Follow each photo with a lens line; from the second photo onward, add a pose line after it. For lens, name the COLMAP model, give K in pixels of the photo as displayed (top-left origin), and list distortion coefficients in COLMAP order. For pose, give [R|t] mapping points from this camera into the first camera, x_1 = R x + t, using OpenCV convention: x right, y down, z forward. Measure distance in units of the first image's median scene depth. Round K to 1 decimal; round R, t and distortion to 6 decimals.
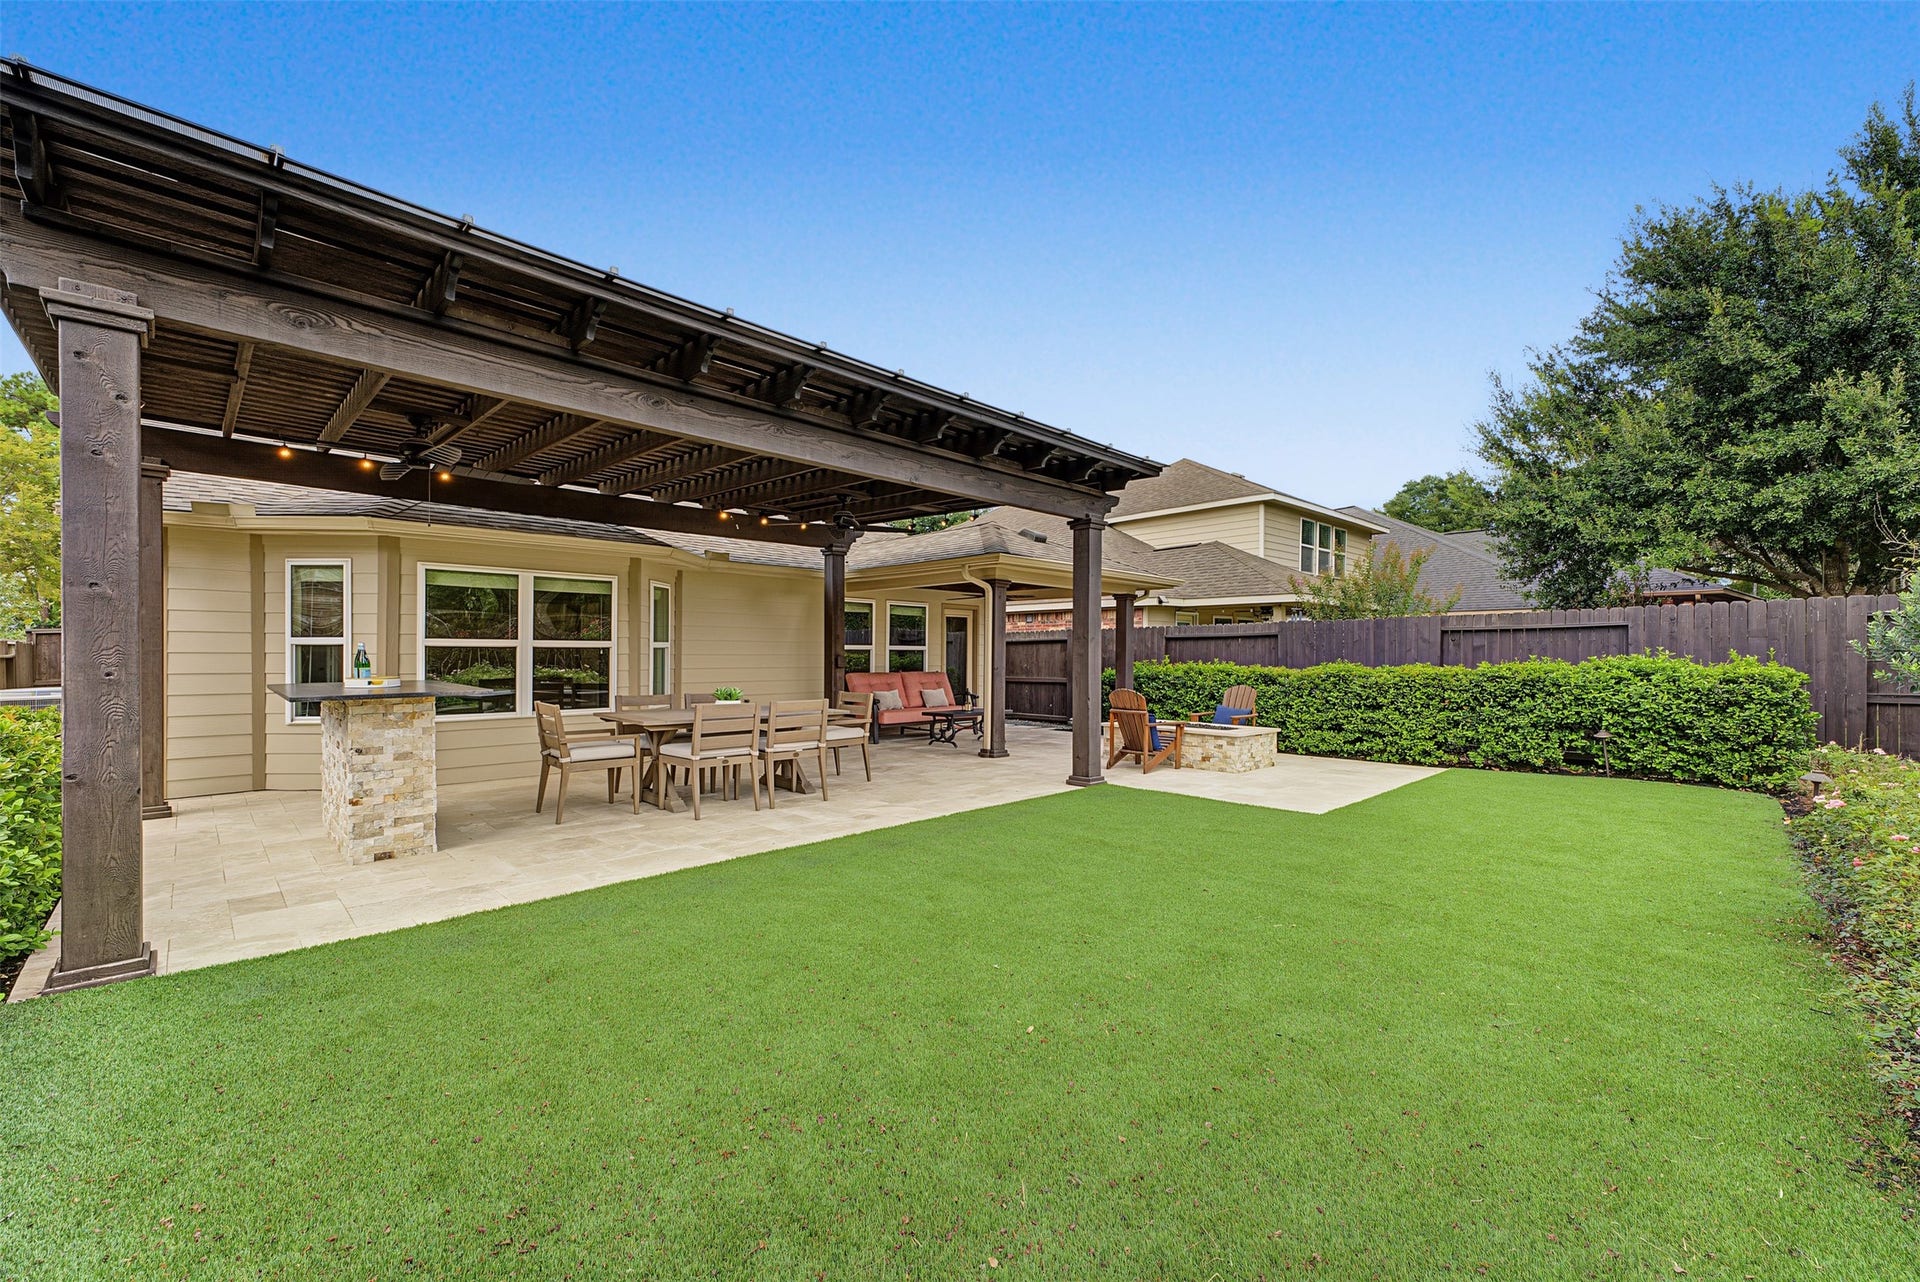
lens RADIAL K [[777.6, 0, 968.8], [0, 777.6, 652.7], [0, 0, 1]] dist [-0.003477, -0.000359]
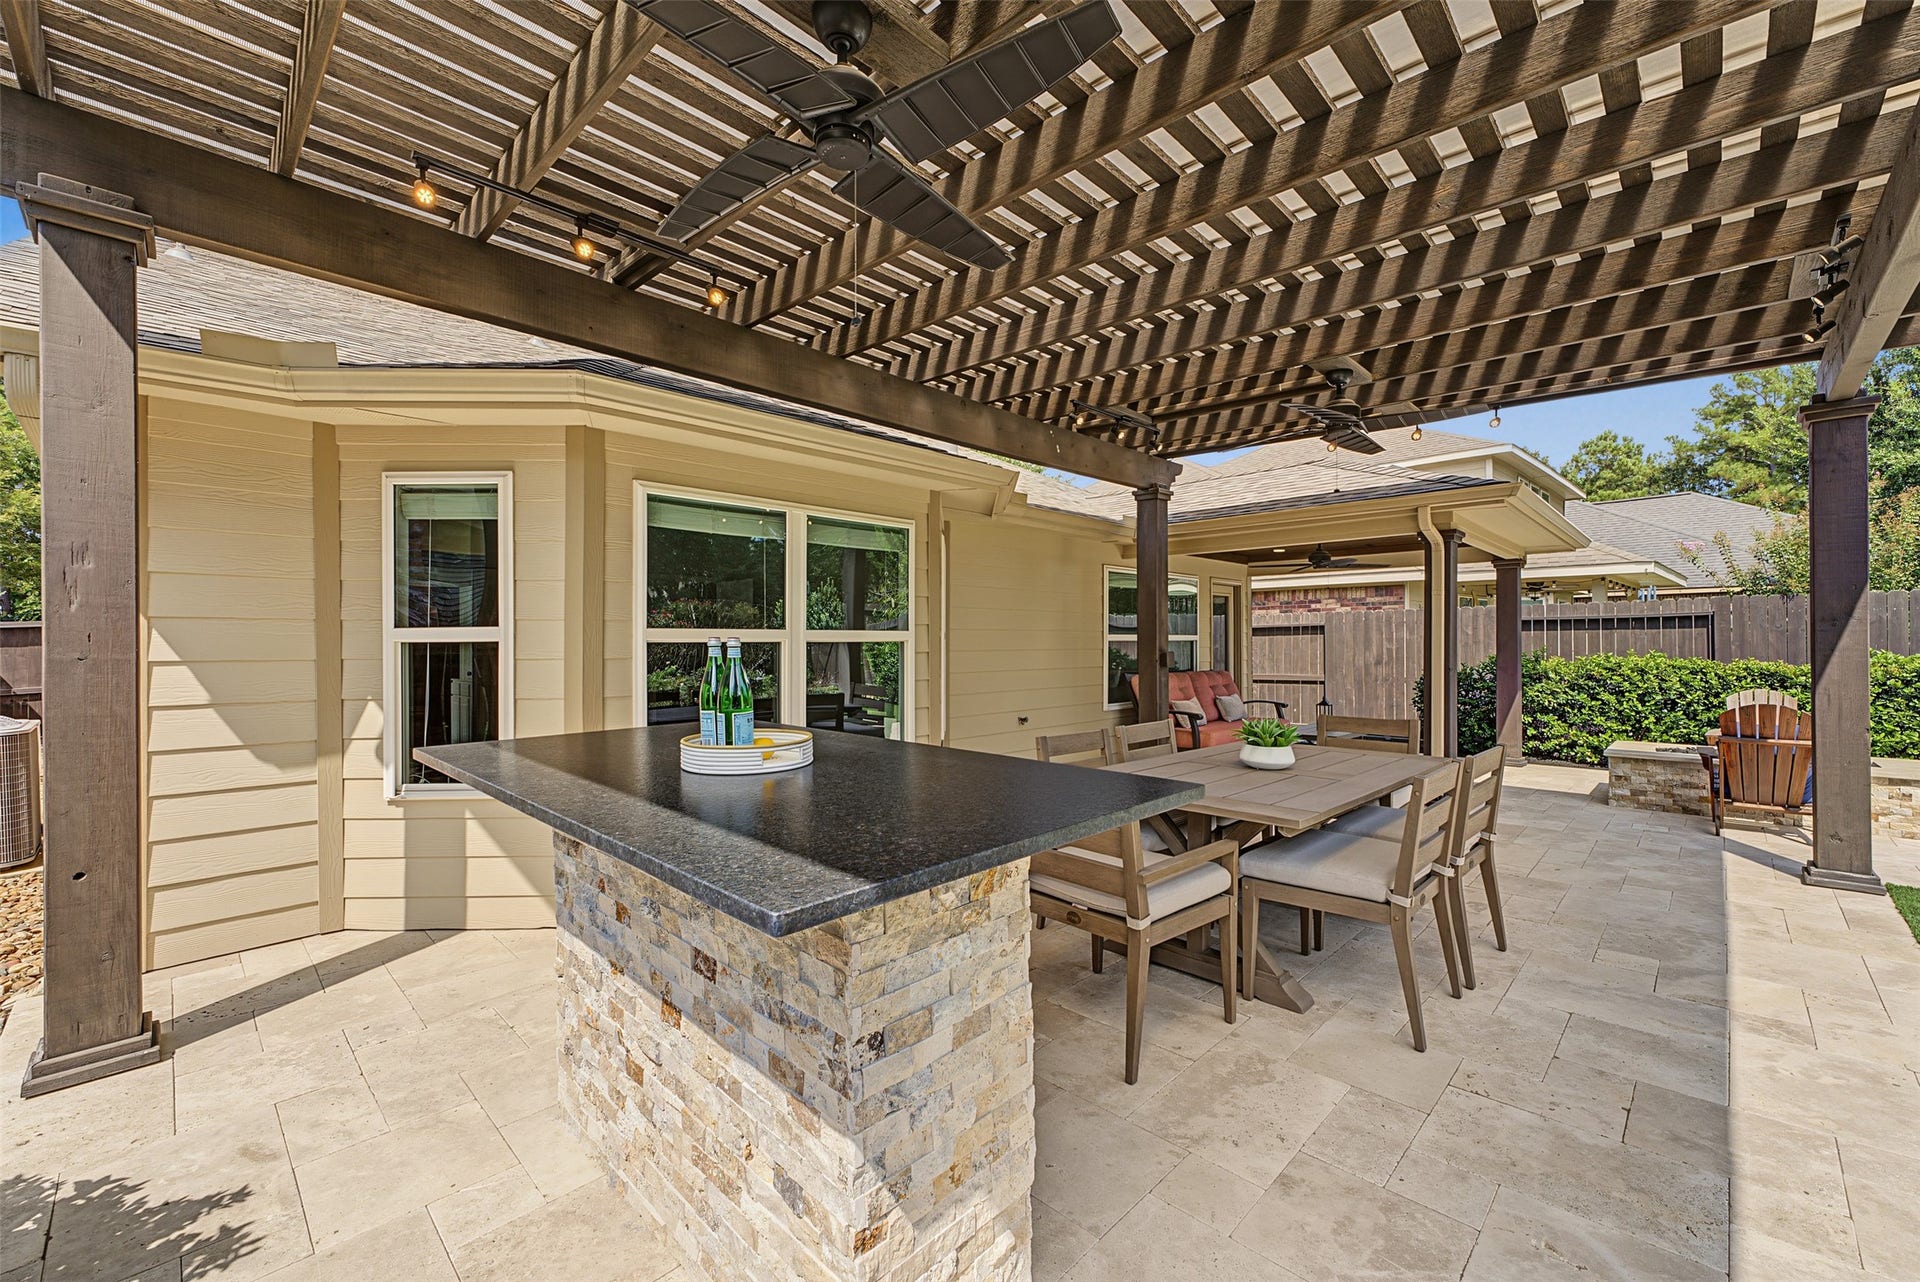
lens RADIAL K [[777.6, 0, 961.2], [0, 777.6, 641.4], [0, 0, 1]] dist [-0.003477, -0.000359]
pose [[0.999939, -0.010259, 0.004156, -0.476222], [0.010276, 0.999939, -0.004051, -0.005022], [-0.004114, 0.004094, 0.999983, 0.462316]]
